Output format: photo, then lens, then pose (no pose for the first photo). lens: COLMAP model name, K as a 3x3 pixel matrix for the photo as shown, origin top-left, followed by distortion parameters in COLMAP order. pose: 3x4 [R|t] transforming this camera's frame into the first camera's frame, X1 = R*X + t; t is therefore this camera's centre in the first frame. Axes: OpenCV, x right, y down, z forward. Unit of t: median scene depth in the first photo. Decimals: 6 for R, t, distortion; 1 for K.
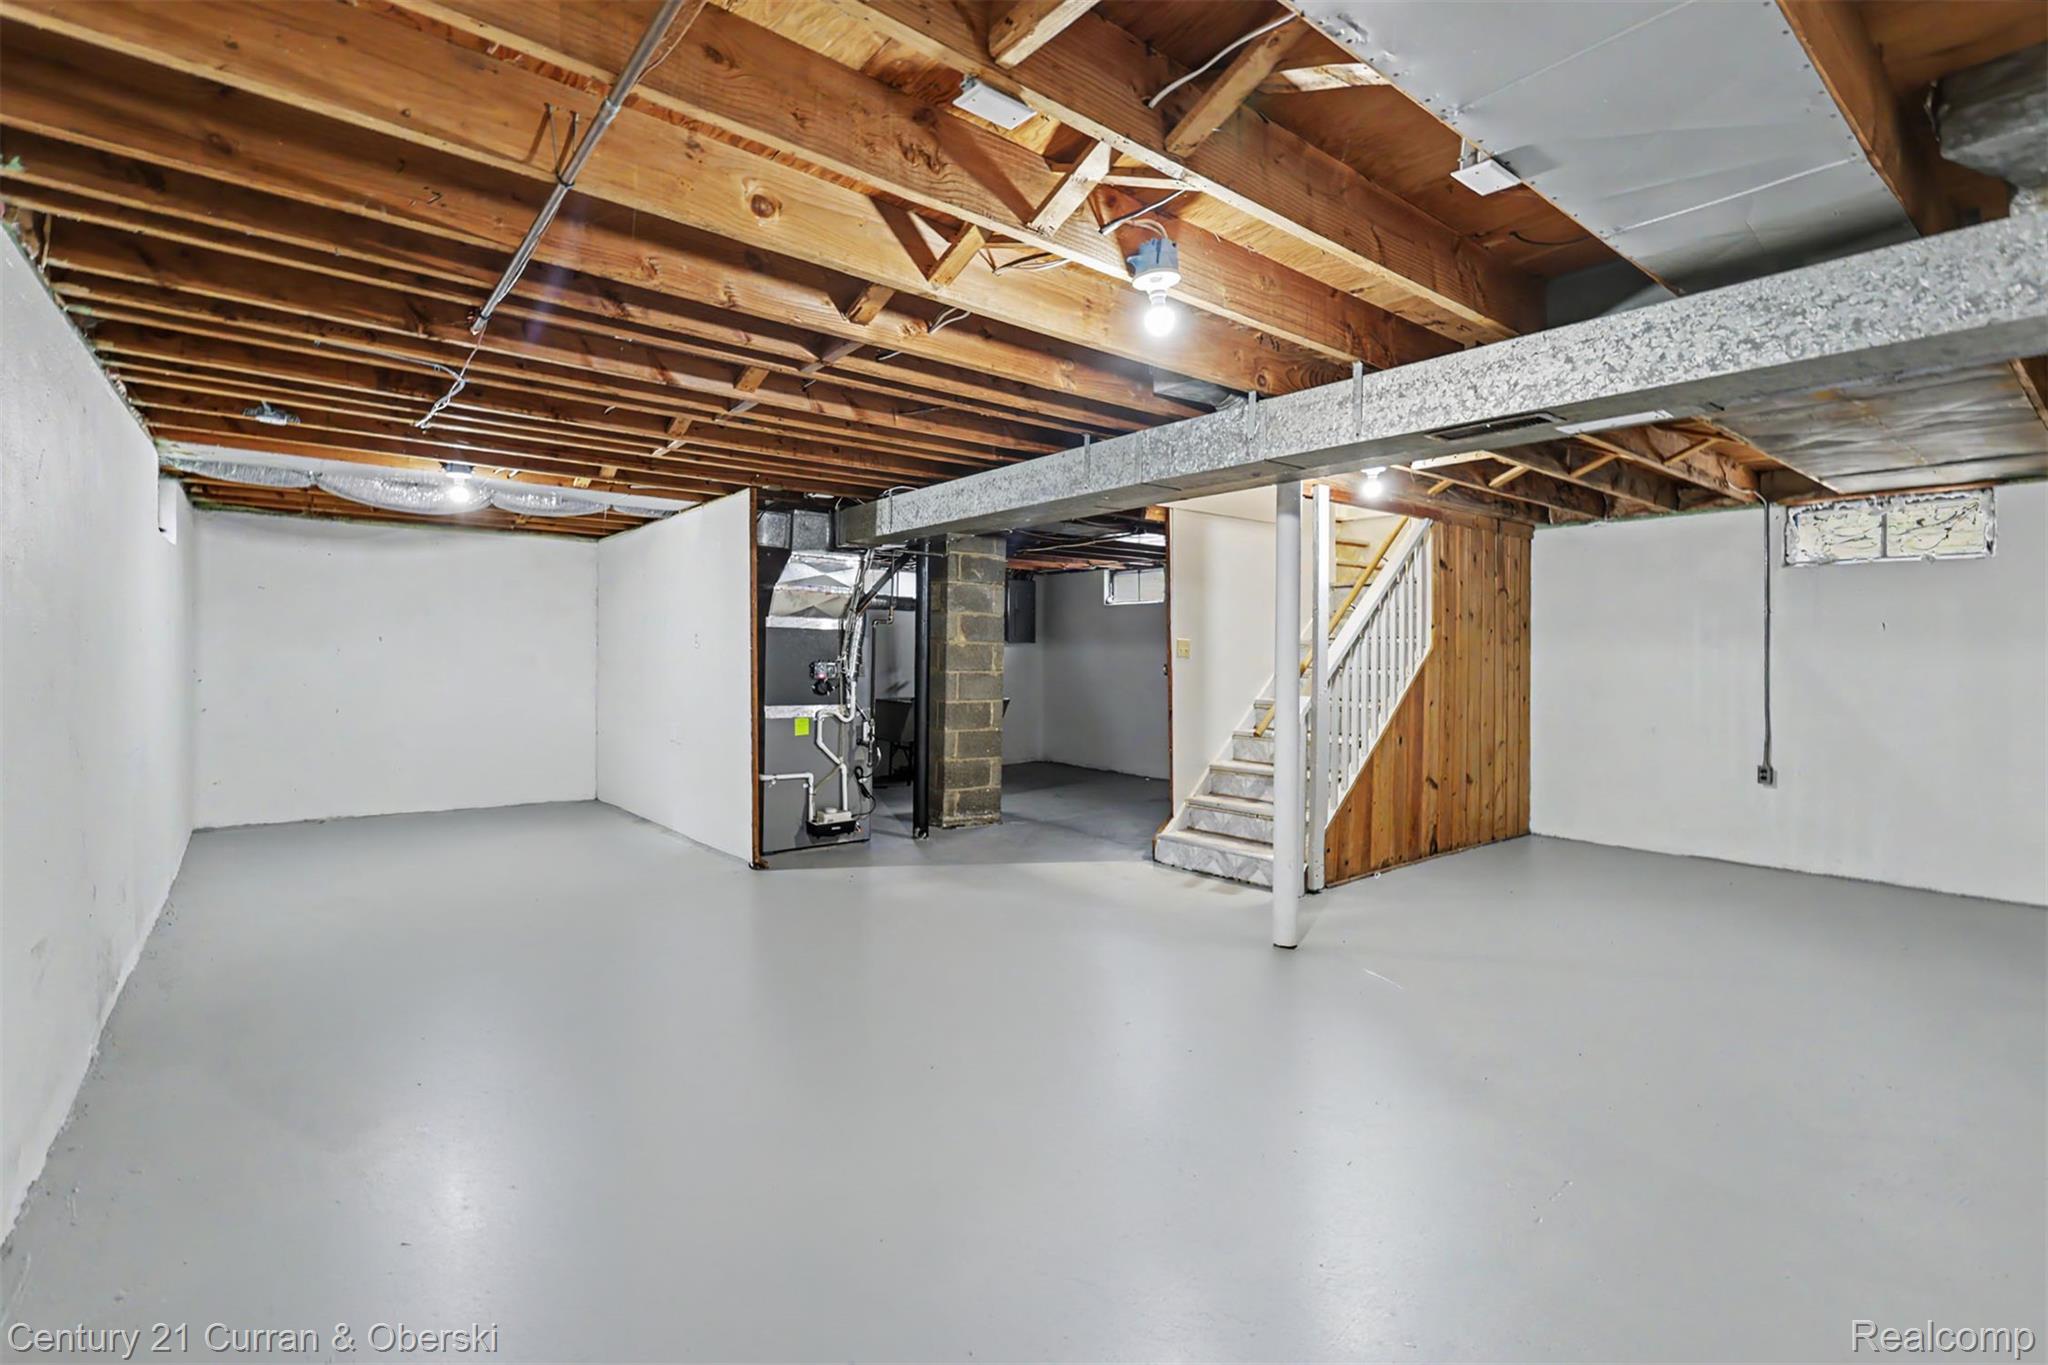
lens RADIAL K [[916.8, 0, 1023.3], [0, 916.8, 657.4], [0, 0, 1]] dist [-0.000558, -0.000226]
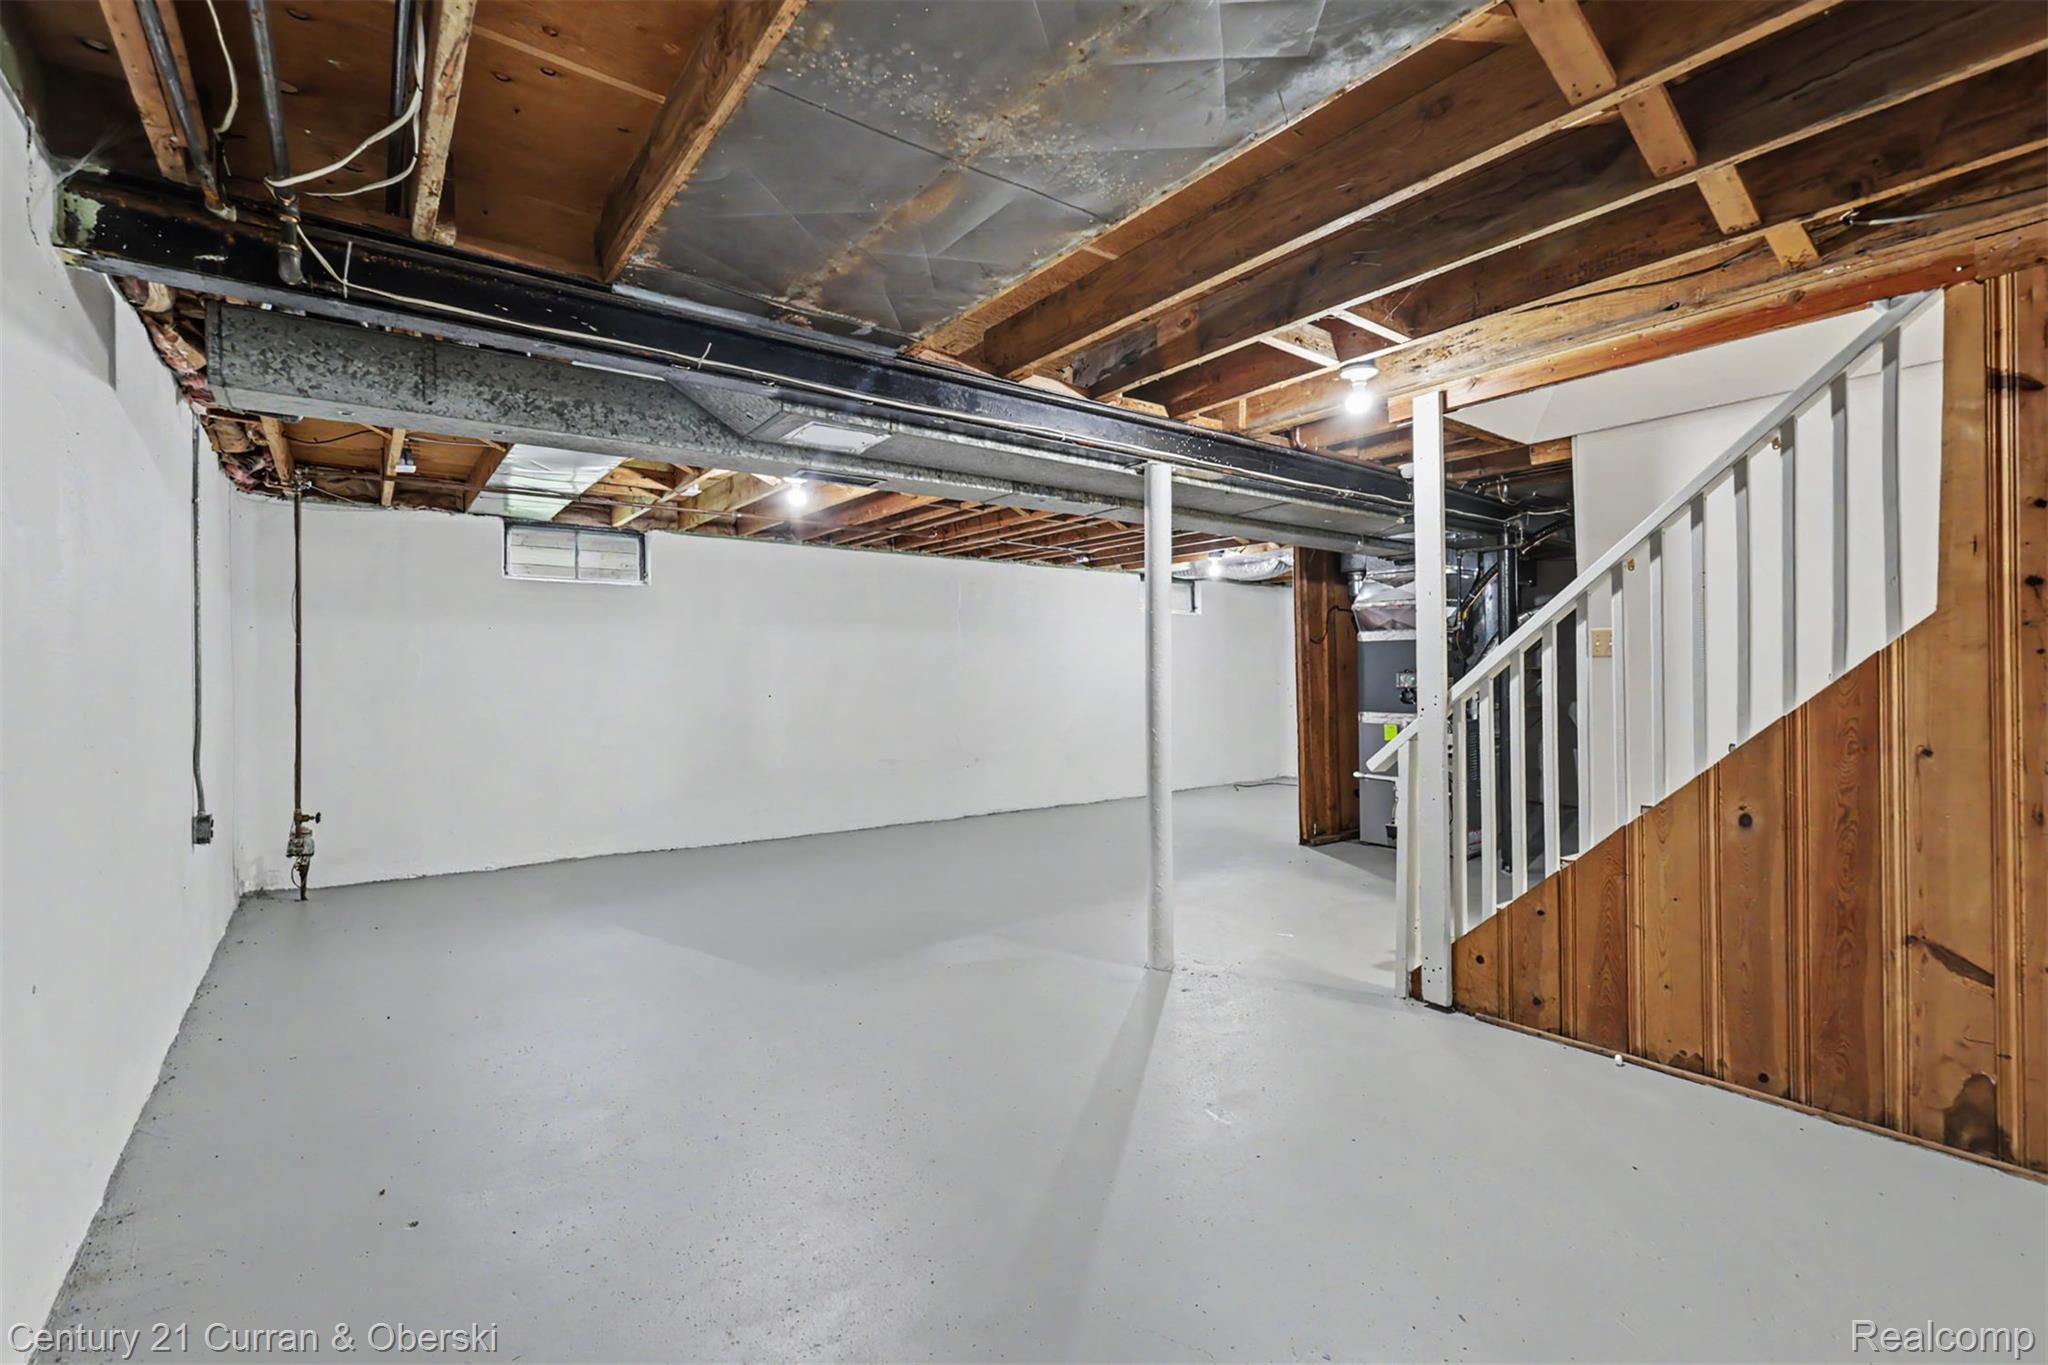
lens RADIAL K [[899.2, 0, 1031.5], [0, 899.2, 684.3], [0, 0, 1]] dist [0.000380, 0.000312]
pose [[-0.020628, -0.011956, -0.999716, 0.867299], [-0.000789, 0.999928, -0.011943, 0.026008], [0.999787, 0.000542, -0.020636, 0.636580]]
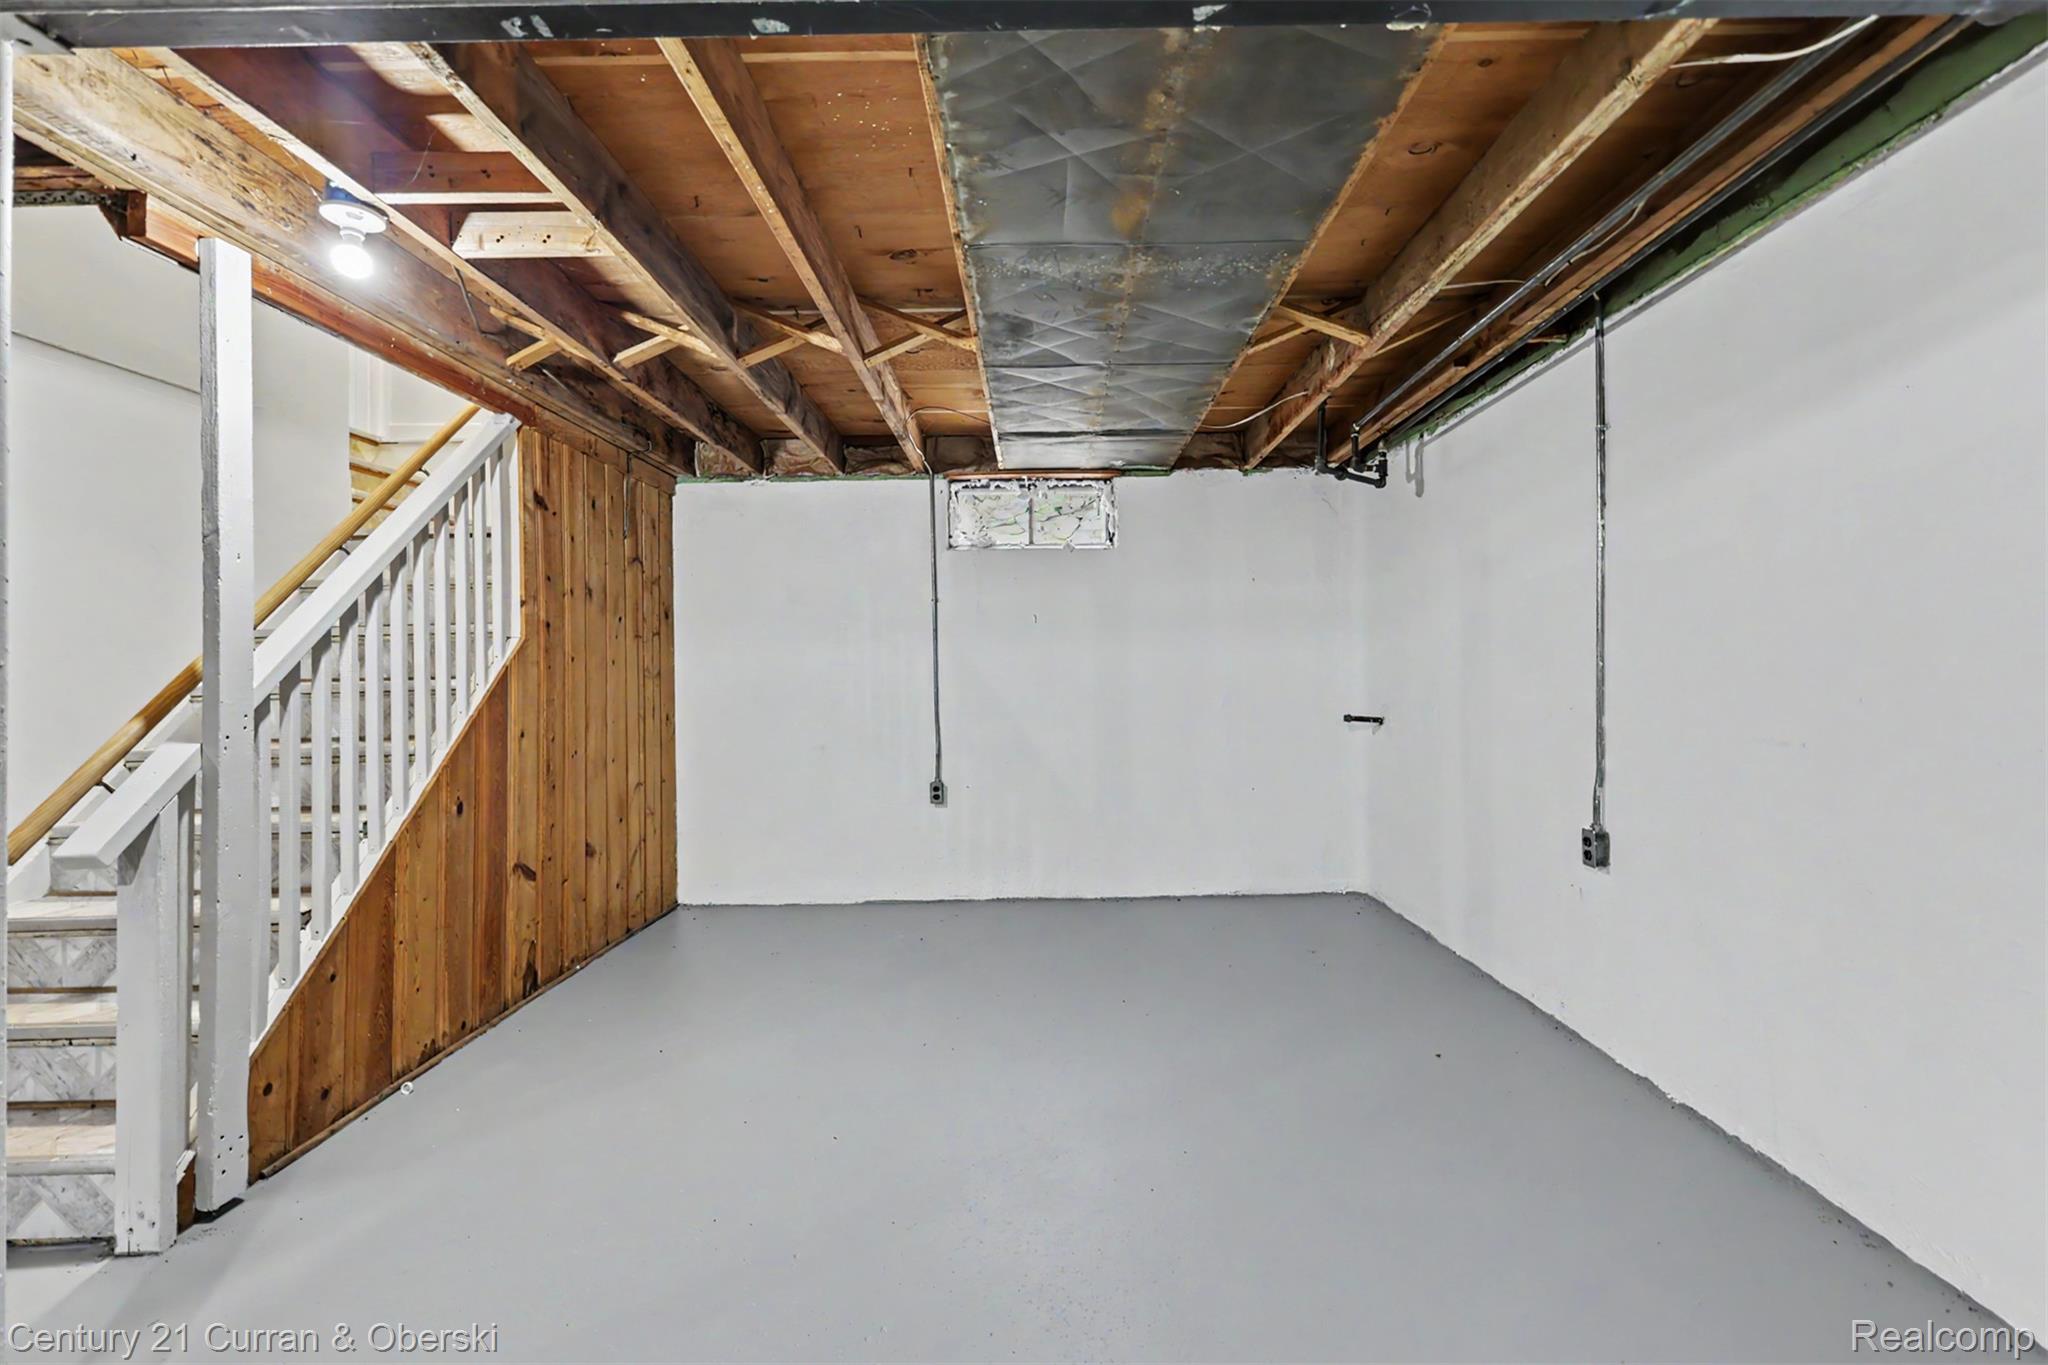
lens RADIAL K [[916.8, 0, 1023.3], [0, 916.8, 657.4], [0, 0, 1]] dist [-0.000558, -0.000226]
pose [[0.631819, -0.002955, 0.775111, 0.201215], [0.021756, 0.999666, -0.013922, 0.016437], [-0.774811, 0.025659, 0.631672, 0.396415]]
